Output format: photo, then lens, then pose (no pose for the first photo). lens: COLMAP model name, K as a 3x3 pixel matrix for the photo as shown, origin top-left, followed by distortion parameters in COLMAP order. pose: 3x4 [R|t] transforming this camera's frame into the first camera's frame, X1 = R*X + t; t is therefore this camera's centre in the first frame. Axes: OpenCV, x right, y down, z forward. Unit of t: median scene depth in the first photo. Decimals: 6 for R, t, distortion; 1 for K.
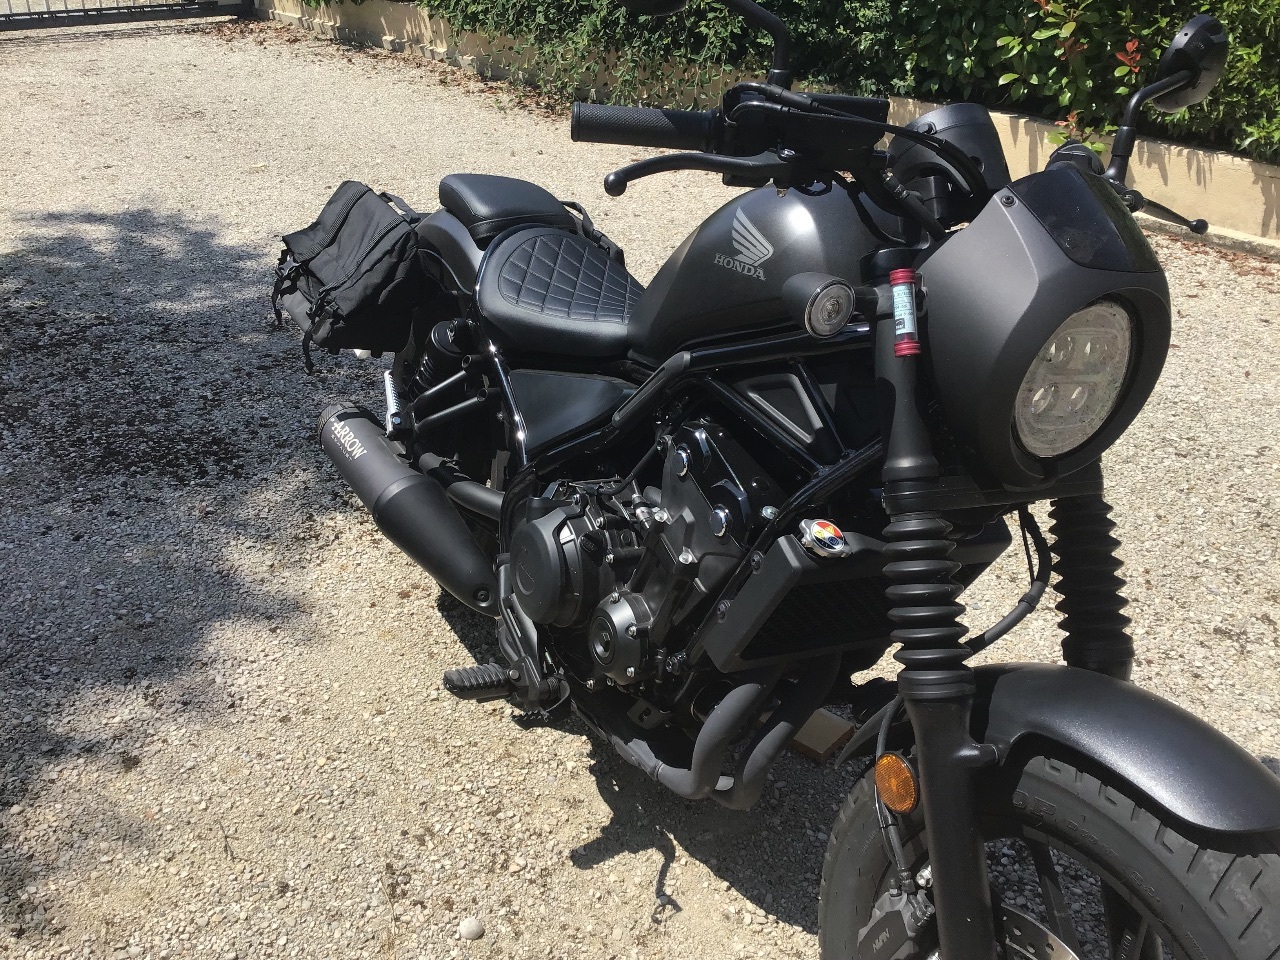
lens RADIAL K [[1173.4, 0, 655.2], [0, 1173.4, 471.9], [0, 0, 1]] dist [0.088127, -0.161772]
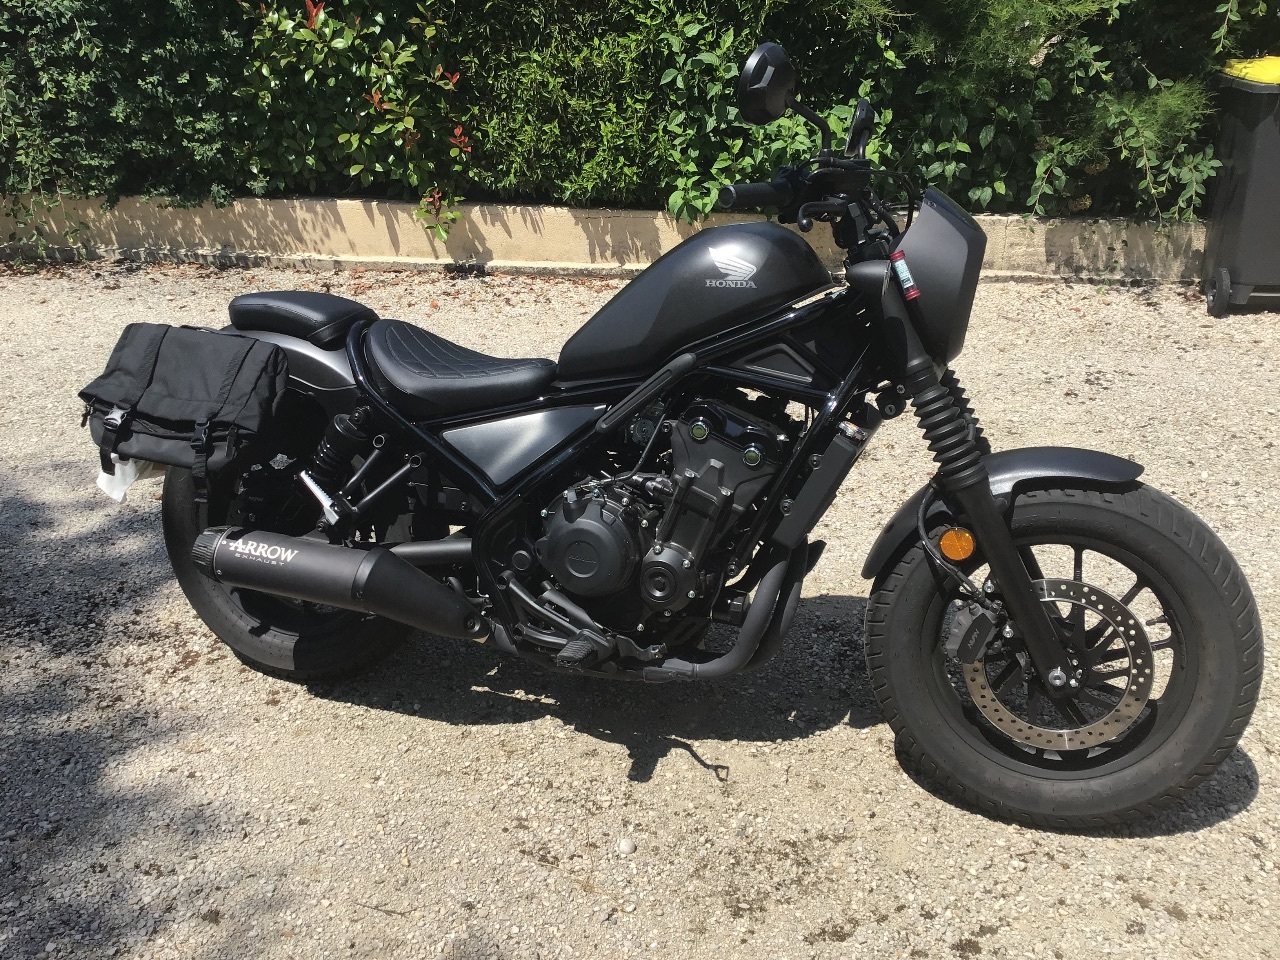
lens RADIAL K [[1161.3, 0, 650.6], [0, 1161.3, 482.2], [0, 0, 1]] dist [0.134916, -0.246988]
pose [[0.739376, -0.282654, 0.611090, -0.574592], [0.319699, 0.946155, 0.050822, -0.025679], [-0.592551, 0.157788, 0.789928, -0.041953]]
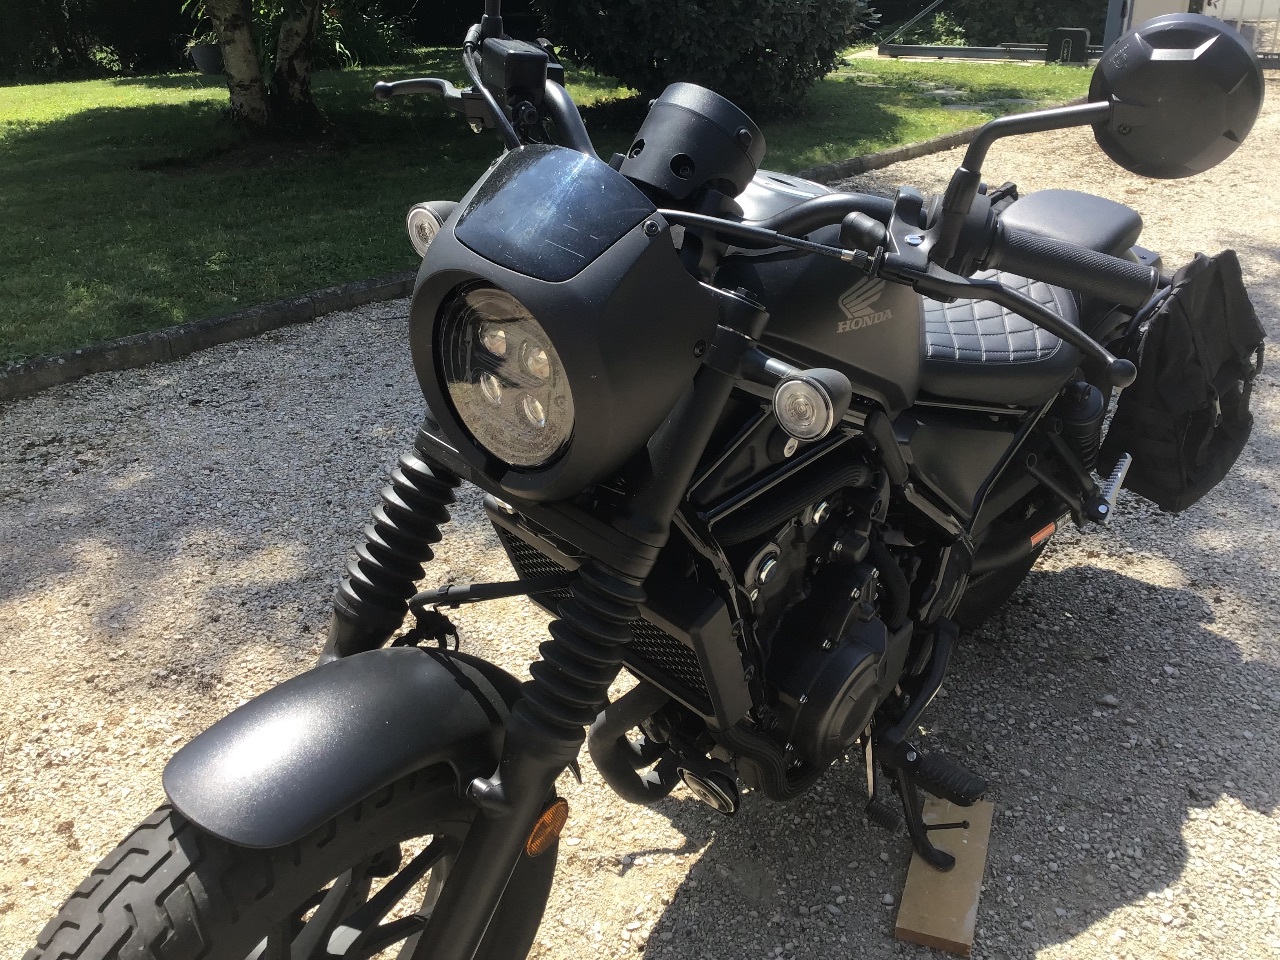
lens RADIAL K [[1173.2, 0, 666.1], [0, 1173.2, 466.4], [0, 0, 1]] dist [0.059025, -0.078910]
pose [[0.342669, 0.378708, -0.859743, 0.572640], [-0.411789, 0.883099, 0.224869, -0.135117], [0.844398, 0.276977, 0.458558, 0.354166]]
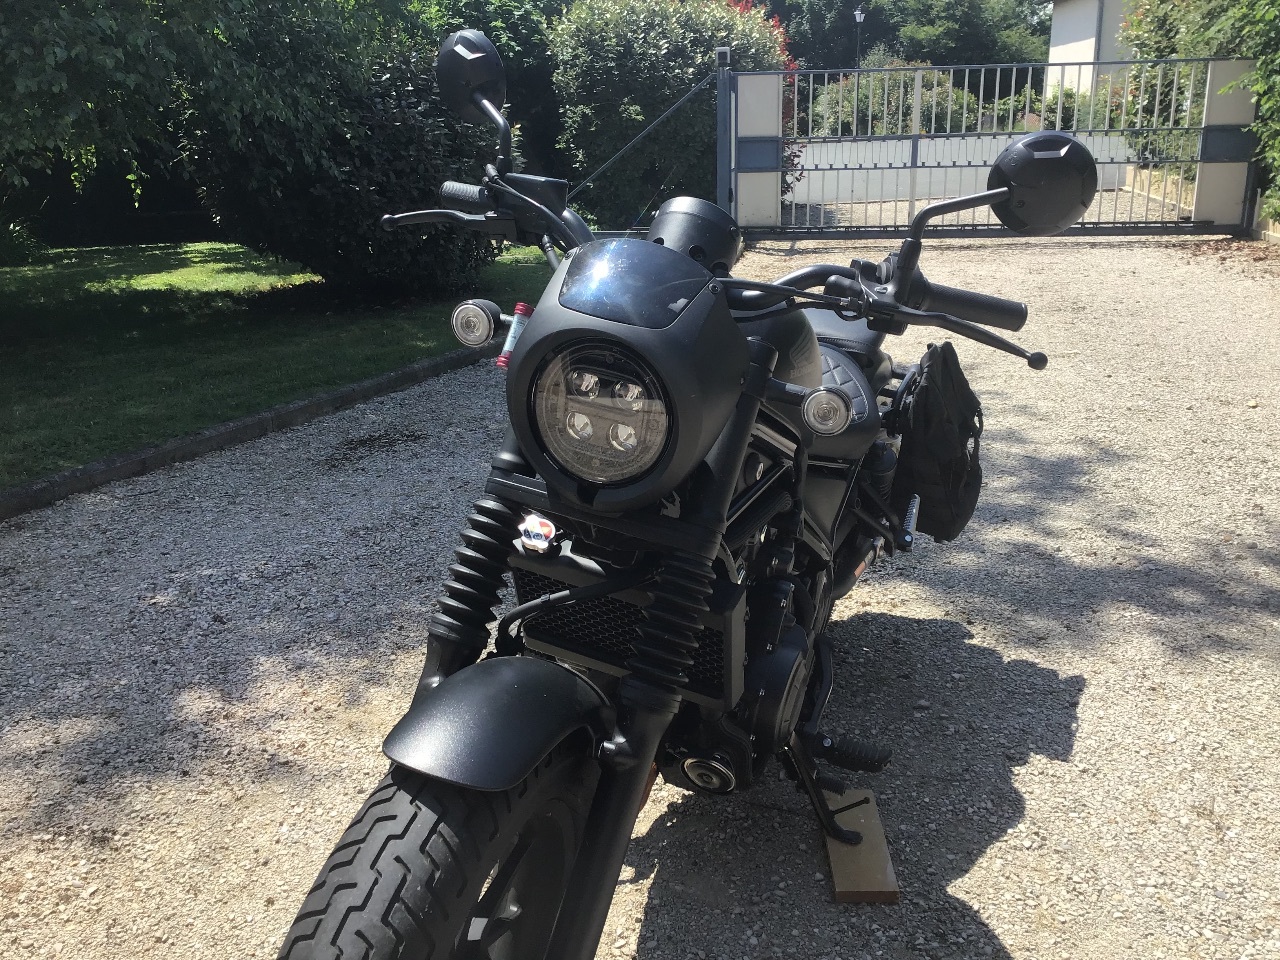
lens RADIAL K [[1161.3, 0, 650.6], [0, 1161.3, 482.2], [0, 0, 1]] dist [0.134916, -0.246988]
pose [[0.621943, 0.203973, -0.756030, 0.605850], [-0.331120, 0.943420, -0.017863, -0.006138], [0.709610, 0.261446, 0.654293, 0.156078]]
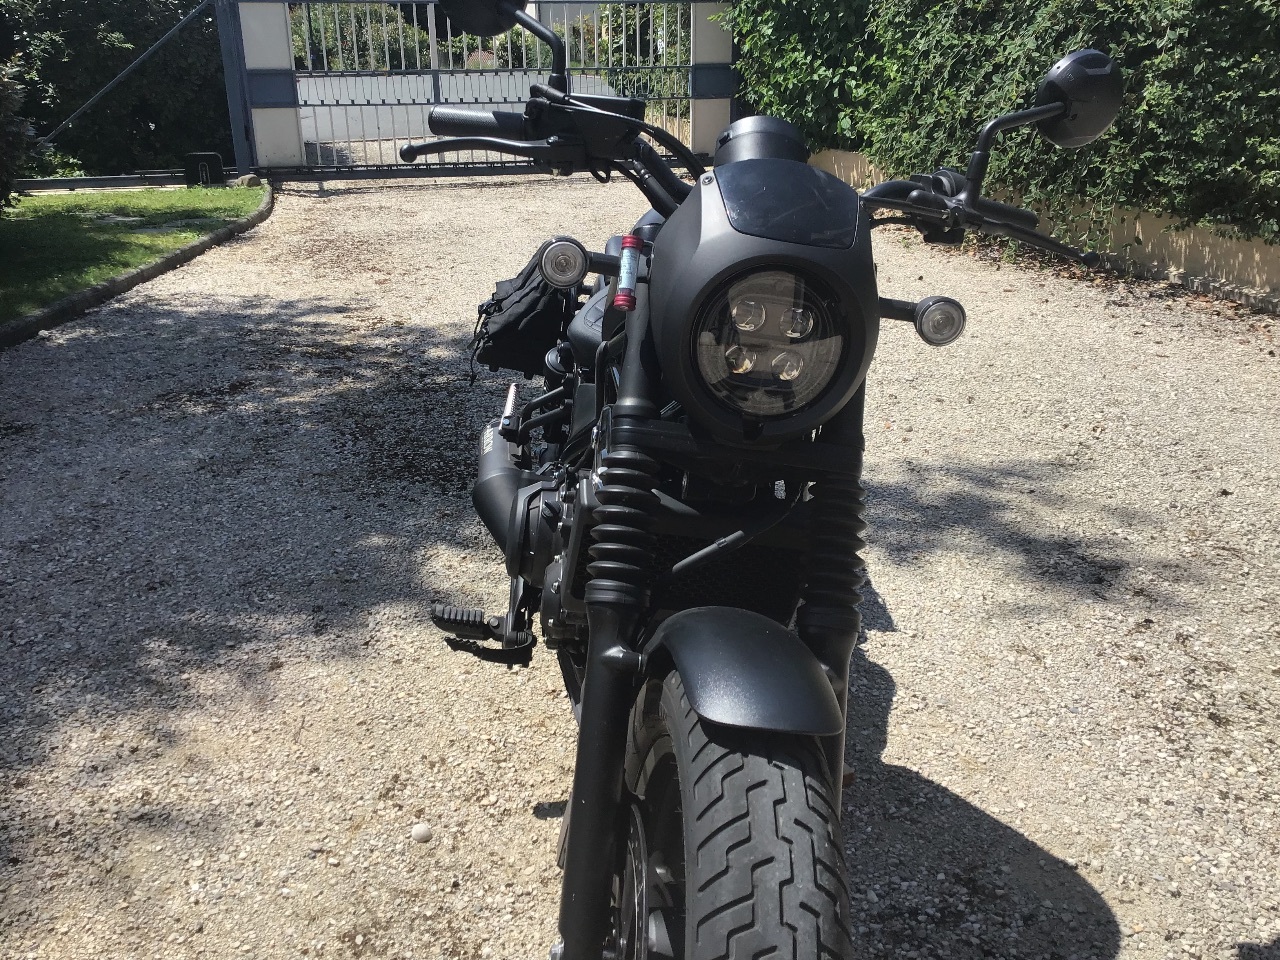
lens RADIAL K [[1162.2, 0, 640.0], [0, 1162.2, 480.0], [0, 0, 1]] dist [0.128209, -0.197390]
pose [[0.901548, 0.124314, -0.414435, 0.343655], [-0.174517, 0.980944, -0.085395, 0.078691], [0.395922, 0.149313, 0.906064, -0.006615]]
